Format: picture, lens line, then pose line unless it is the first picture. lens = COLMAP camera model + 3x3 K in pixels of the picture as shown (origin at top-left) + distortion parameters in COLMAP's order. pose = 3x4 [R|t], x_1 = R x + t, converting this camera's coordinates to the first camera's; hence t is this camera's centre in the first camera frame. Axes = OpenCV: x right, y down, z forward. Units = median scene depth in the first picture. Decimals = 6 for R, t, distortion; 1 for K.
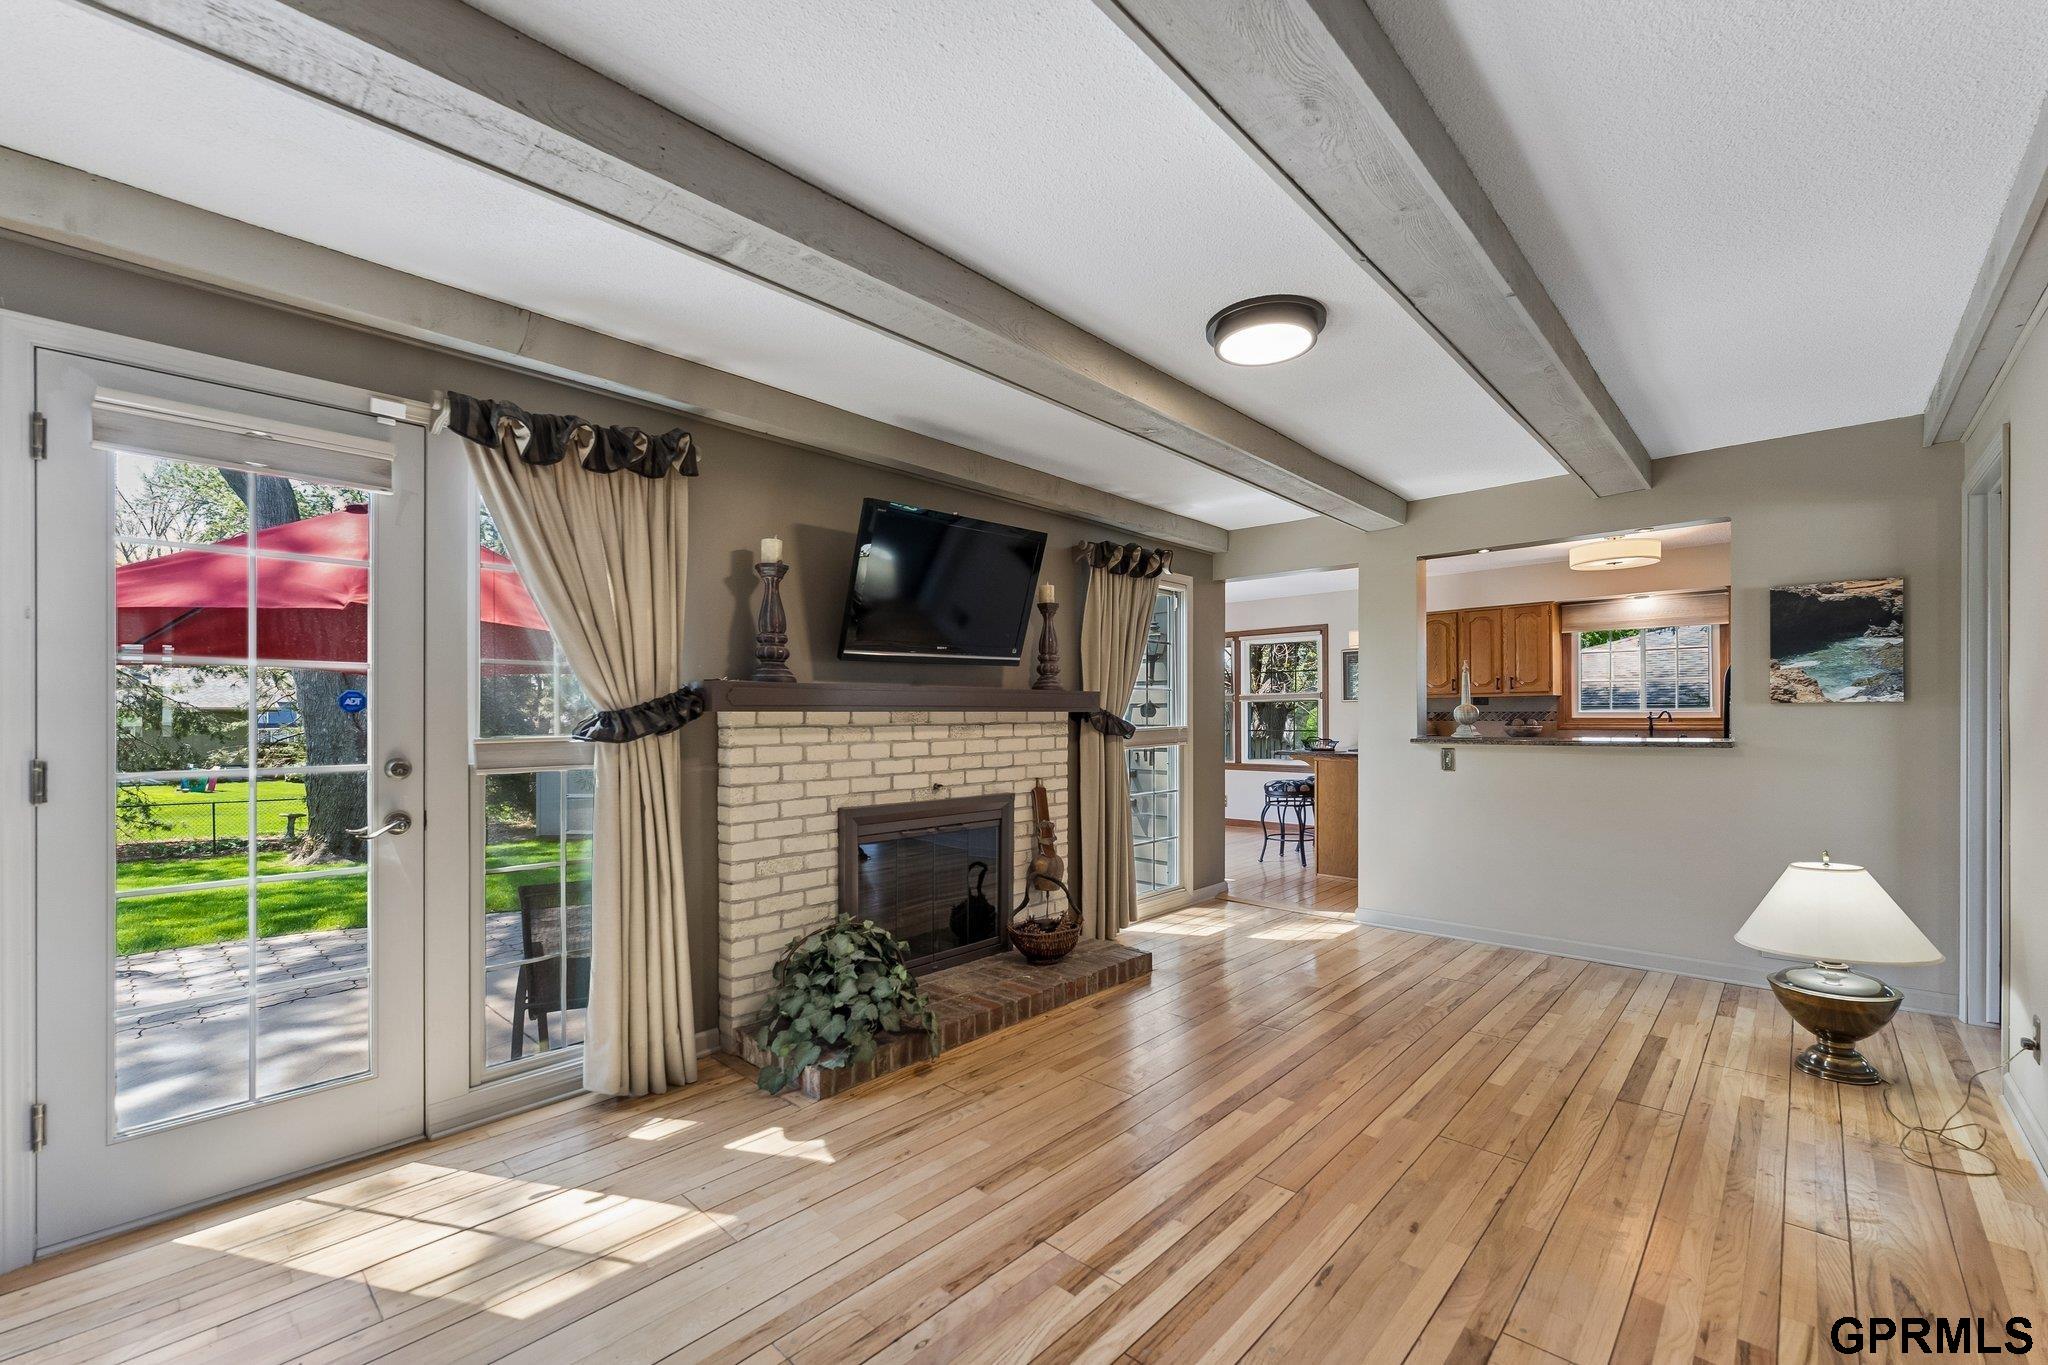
lens RADIAL K [[836.4, 0, 1012.8], [0, 836.4, 708.8], [0, 0, 1]] dist [-0.001855, 0.001172]
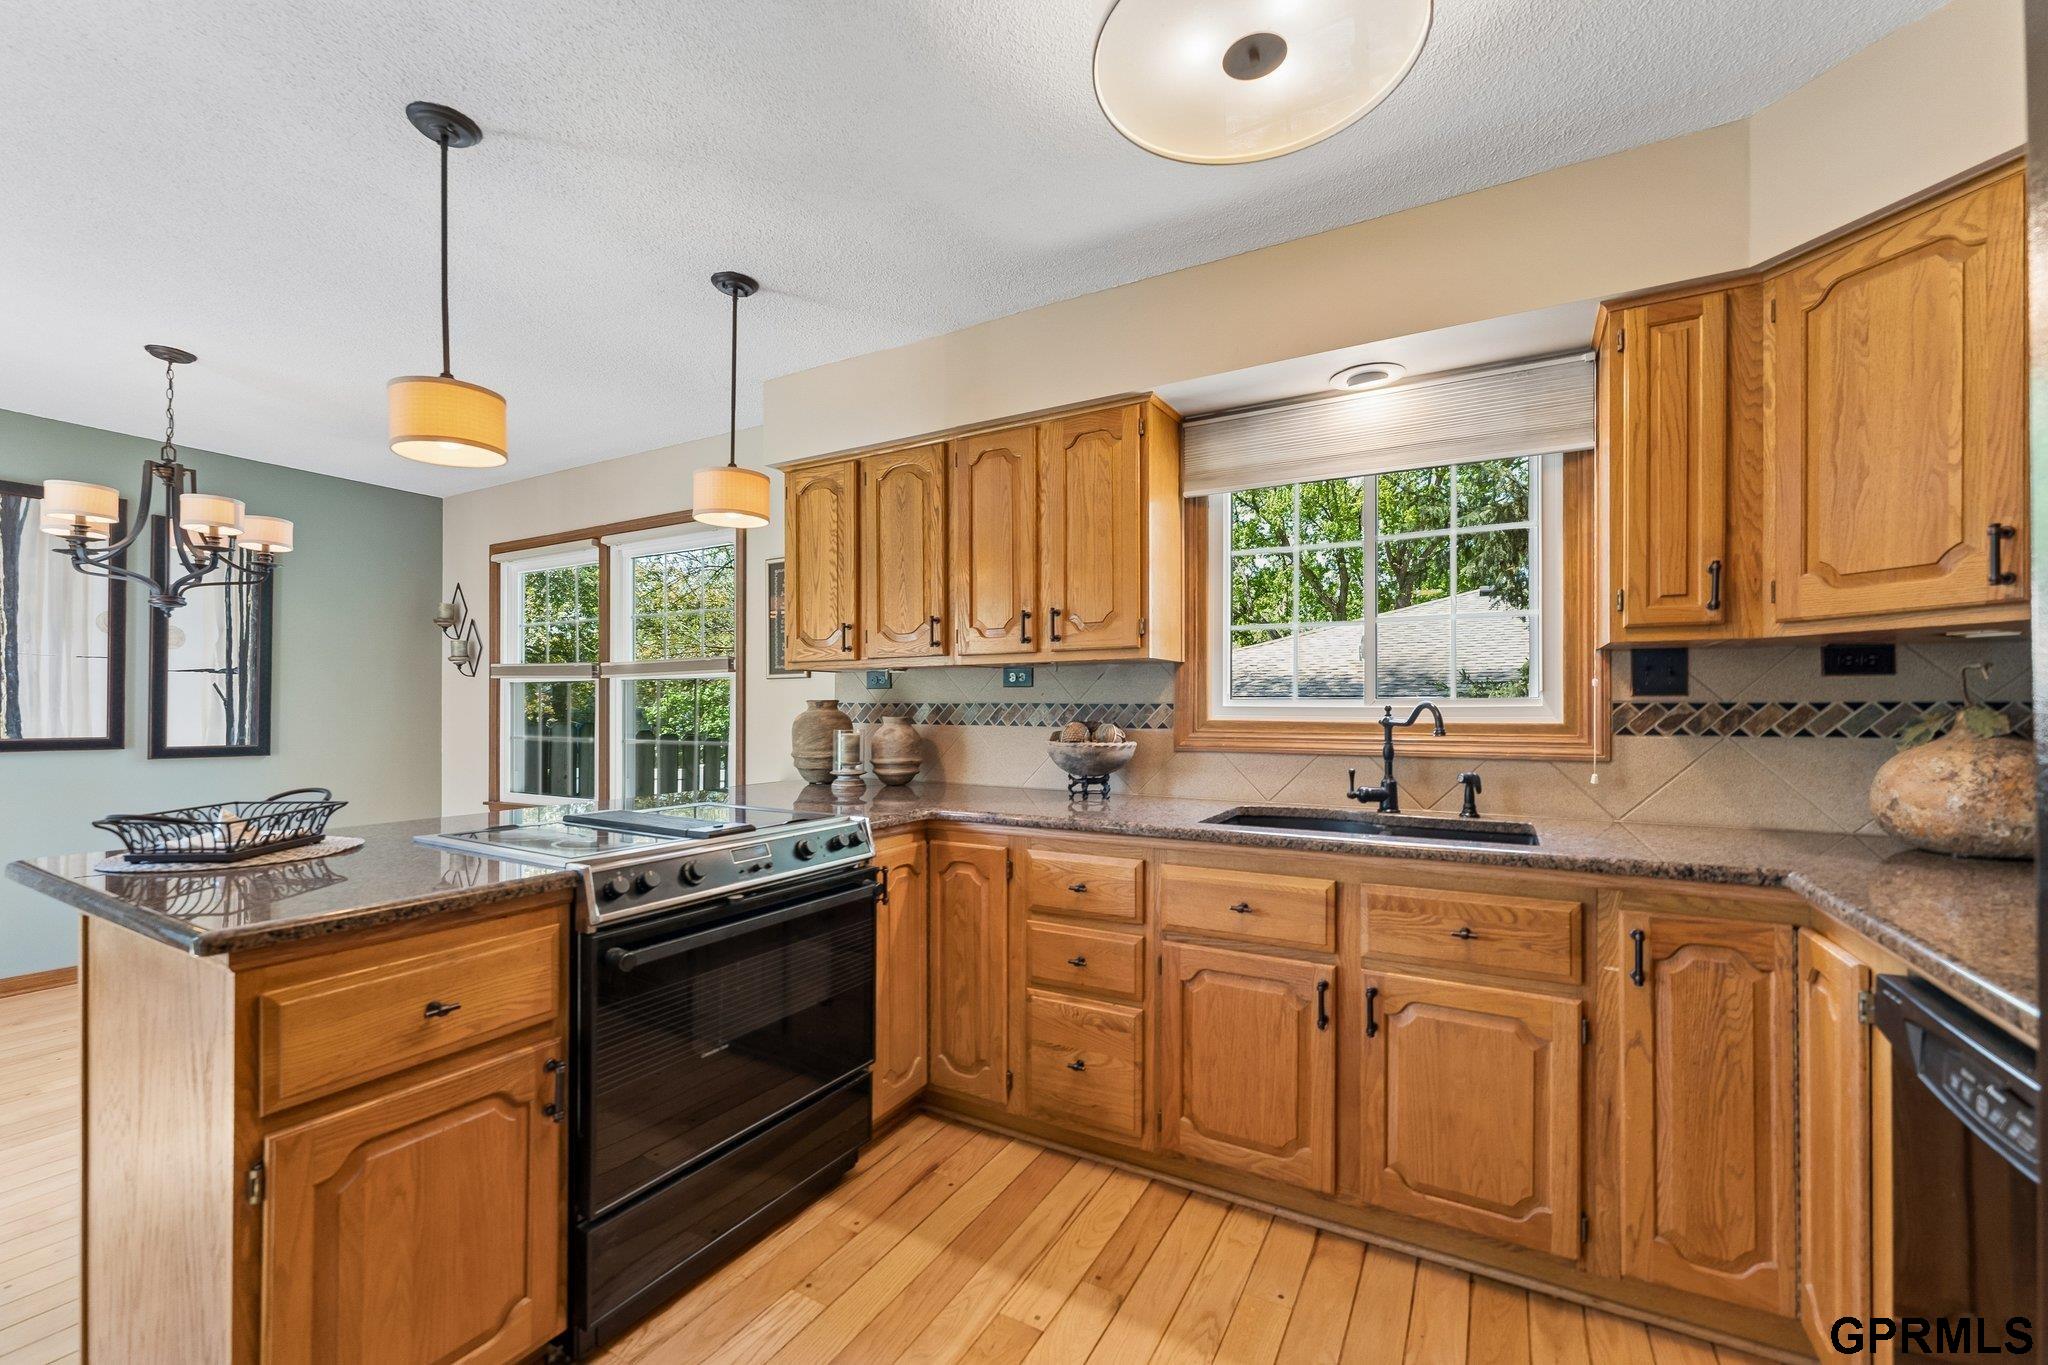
lens RADIAL K [[836.4, 0, 1020.3], [0, 836.4, 703.8], [0, 0, 1]] dist [-0.001855, 0.001172]
pose [[0.968283, 0.004072, 0.249824, 0.493936], [-0.003795, 0.999992, -0.001590, 0.003900], [-0.249828, 0.000591, 0.968290, 0.657386]]
